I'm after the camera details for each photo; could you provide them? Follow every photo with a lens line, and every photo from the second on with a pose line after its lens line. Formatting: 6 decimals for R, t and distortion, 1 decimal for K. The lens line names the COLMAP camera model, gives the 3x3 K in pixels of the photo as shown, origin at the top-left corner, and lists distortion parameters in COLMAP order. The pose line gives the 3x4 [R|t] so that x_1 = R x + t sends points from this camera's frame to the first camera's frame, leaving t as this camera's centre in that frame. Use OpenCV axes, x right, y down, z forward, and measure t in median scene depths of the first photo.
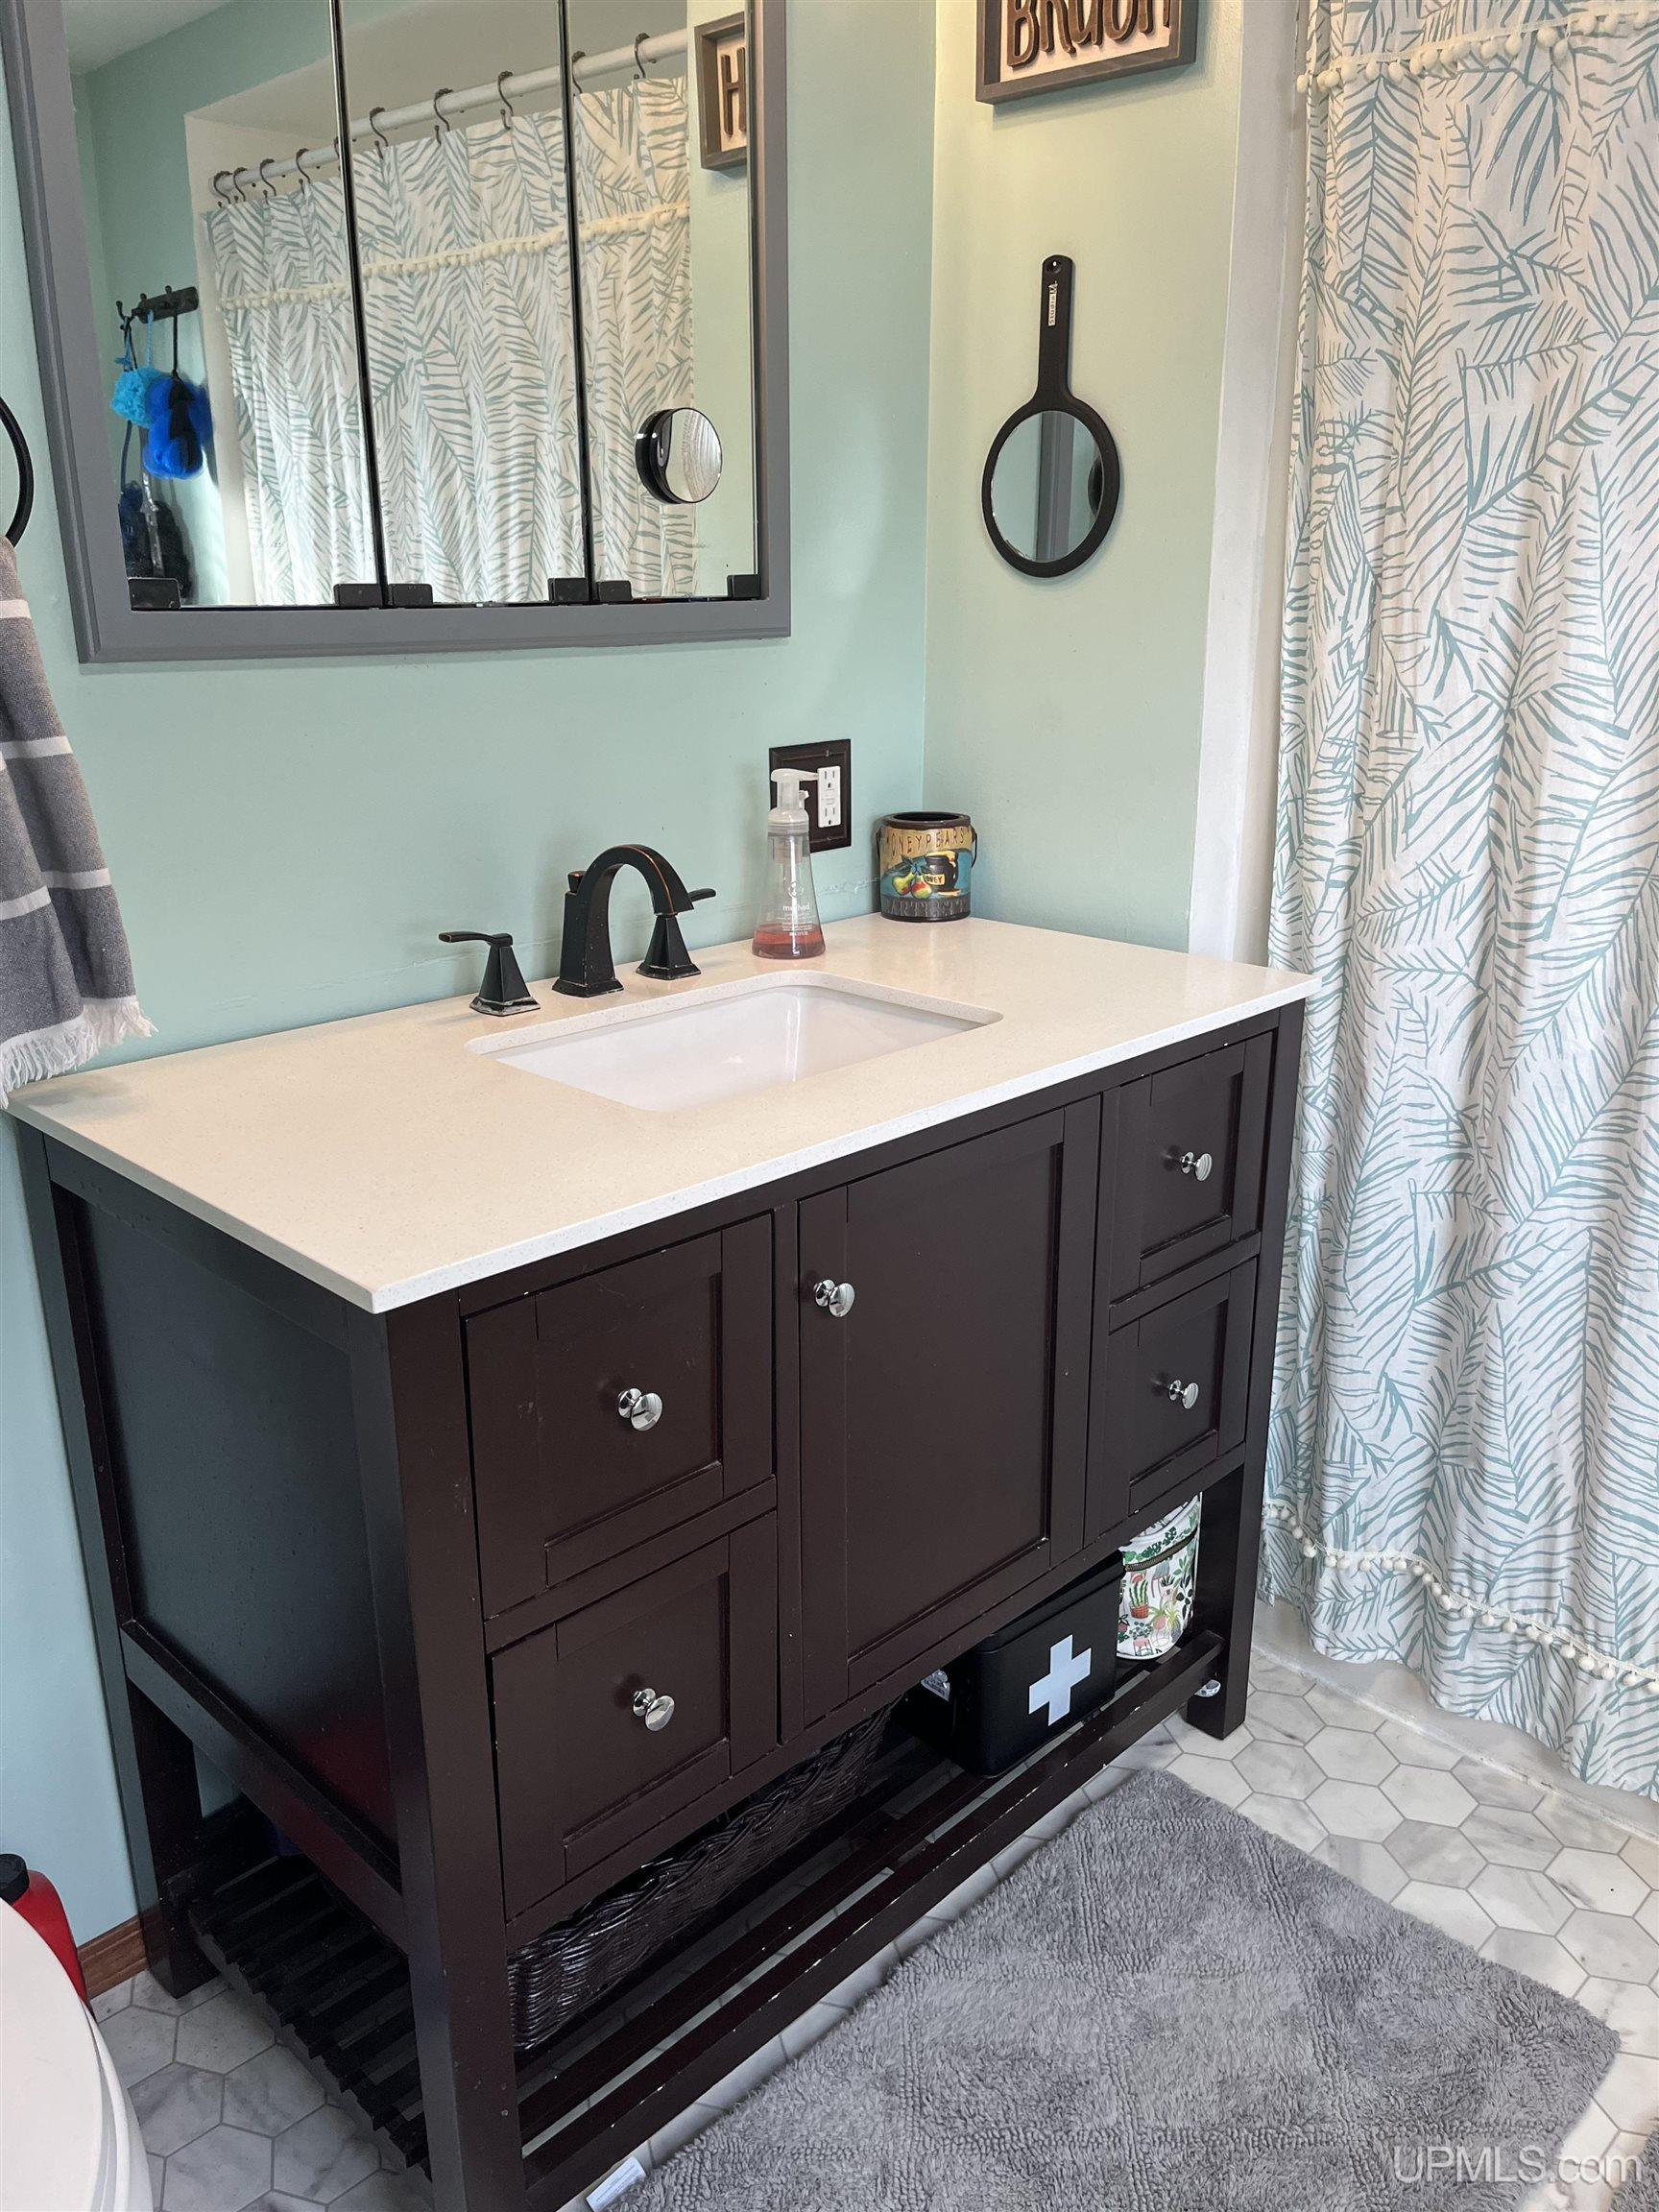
lens RADIAL K [[1670.8, 0, 828.8], [0, 1670.8, 1115.0], [0, 0, 1]] dist [0.096408, -0.132939]
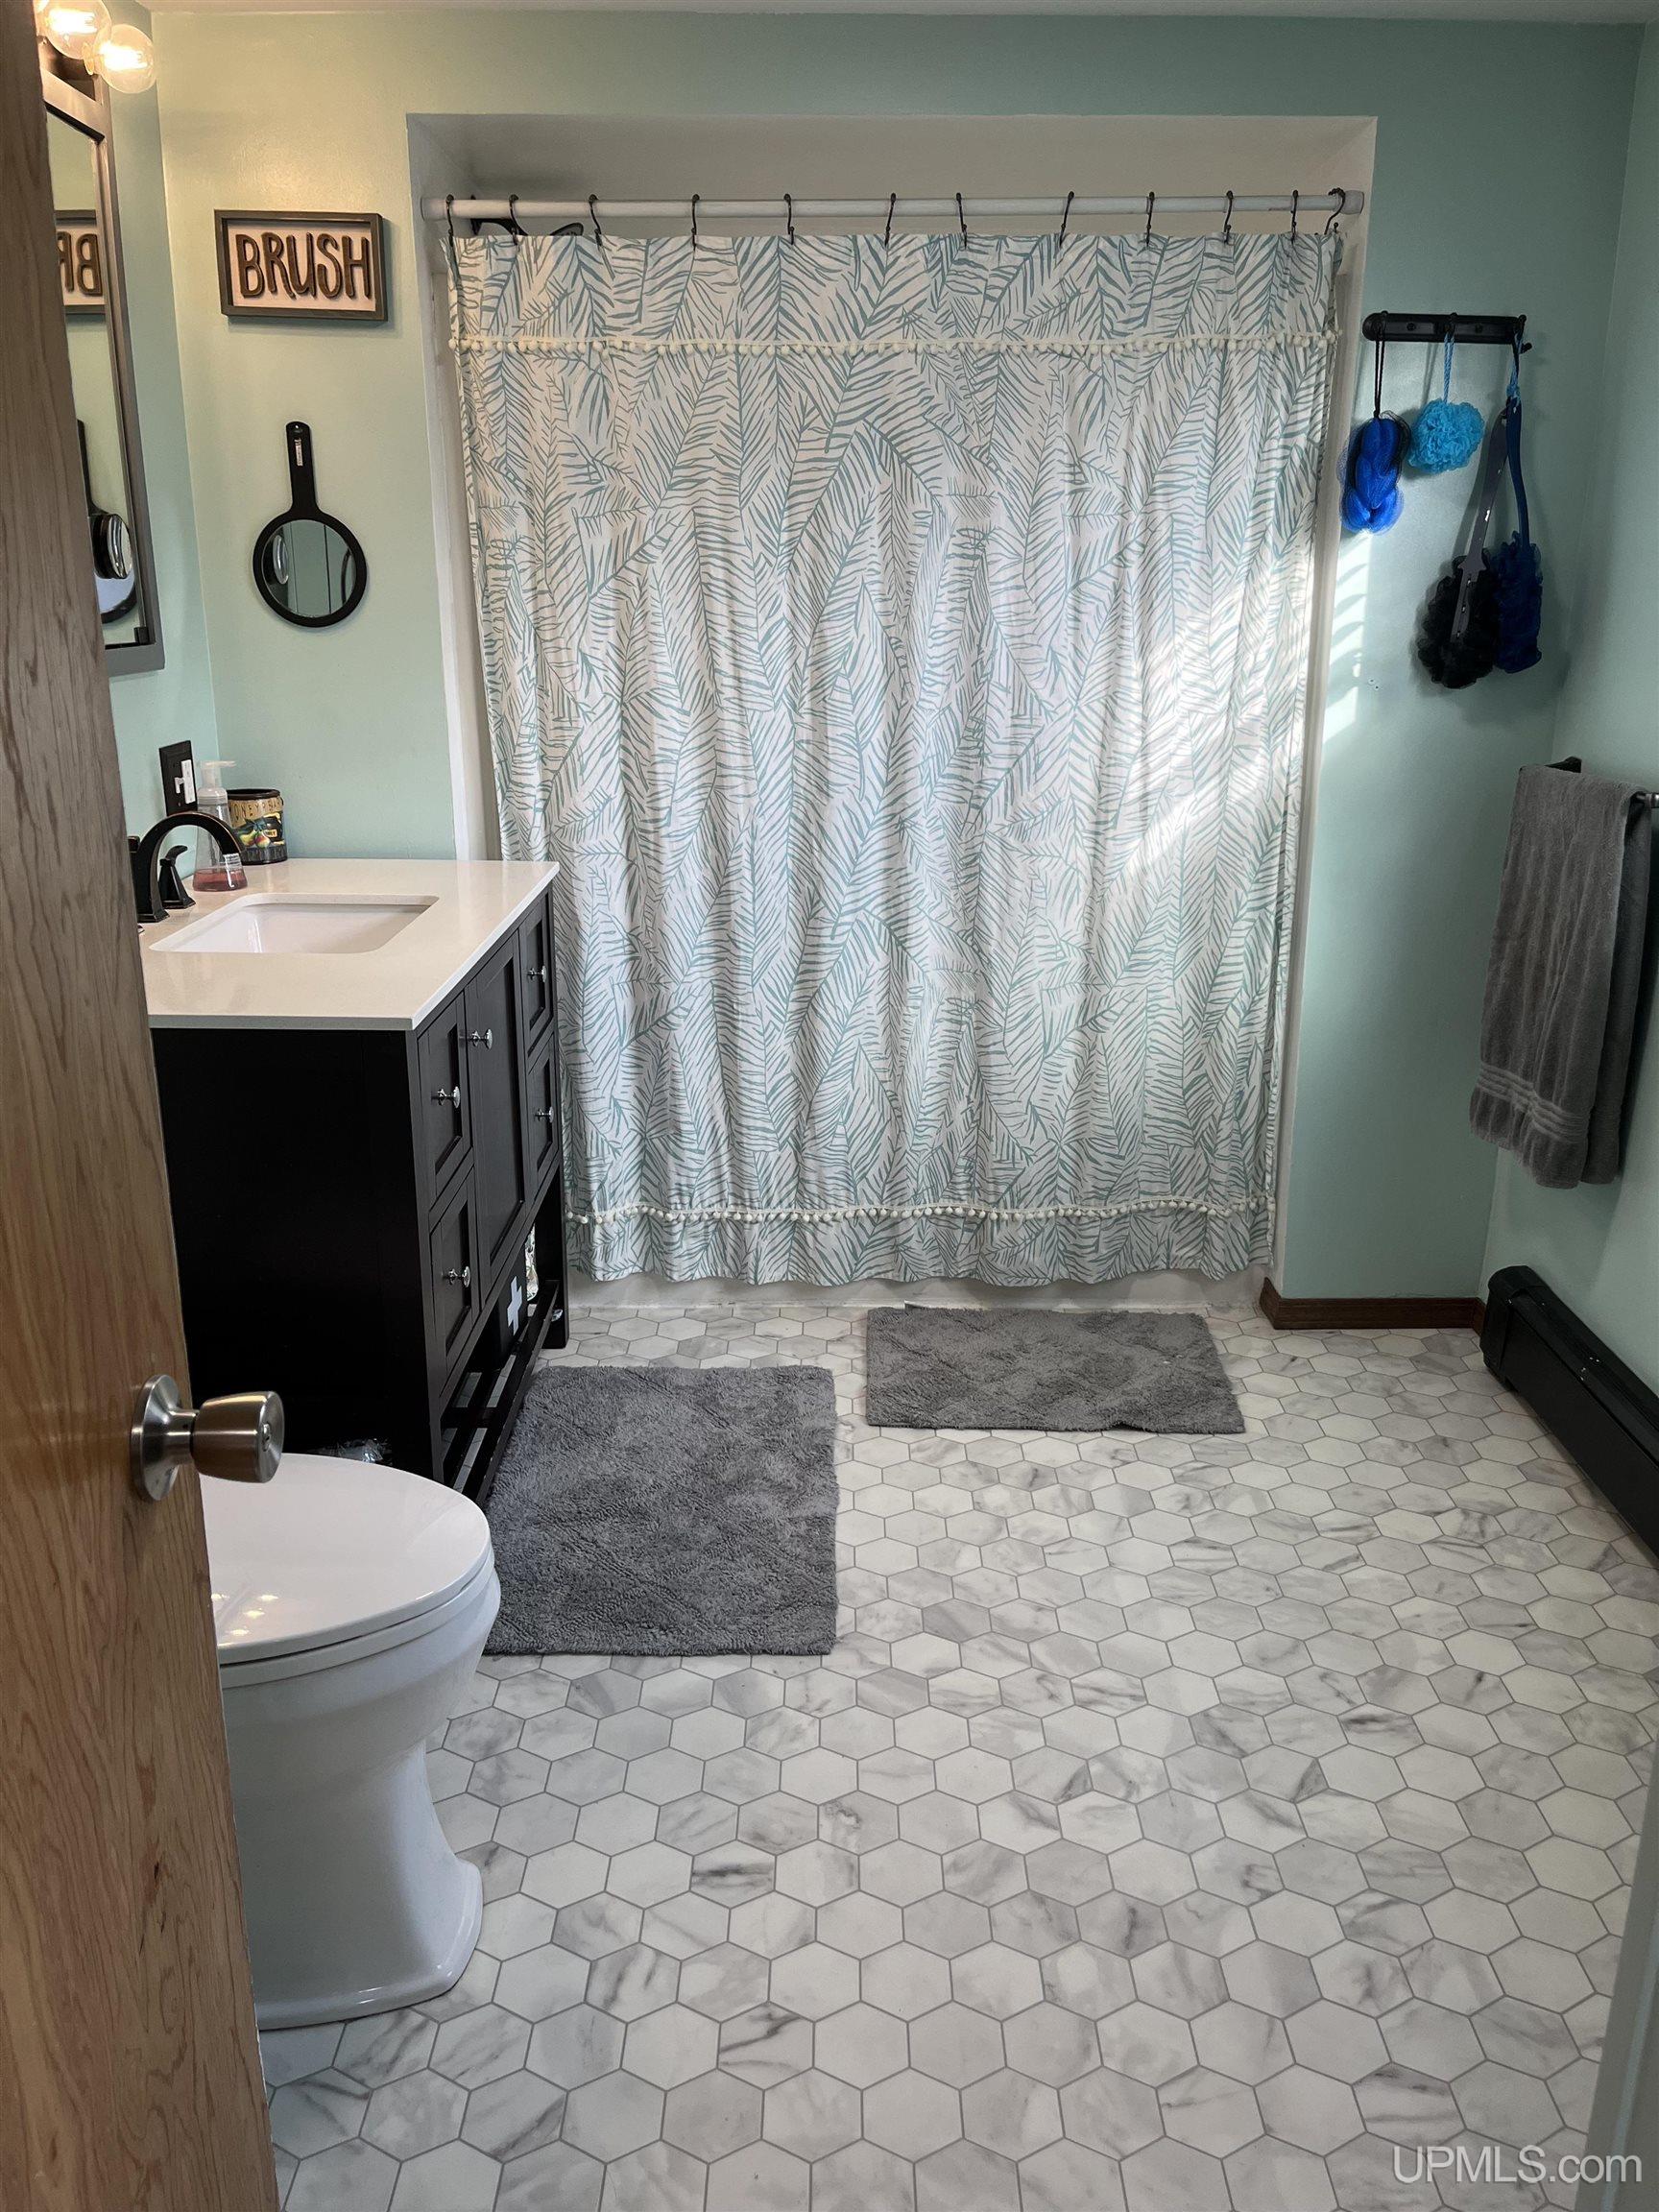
lens RADIAL K [[1683.7, 0, 824.6], [0, 1683.7, 1111.6], [0, 0, 1]] dist [-0.005330, -0.008470]
pose [[0.707632, -0.198997, 0.677980, -0.723974], [0.202370, 0.976405, 0.075368, 0.091289], [-0.676981, 0.083870, 0.731206, -0.407385]]
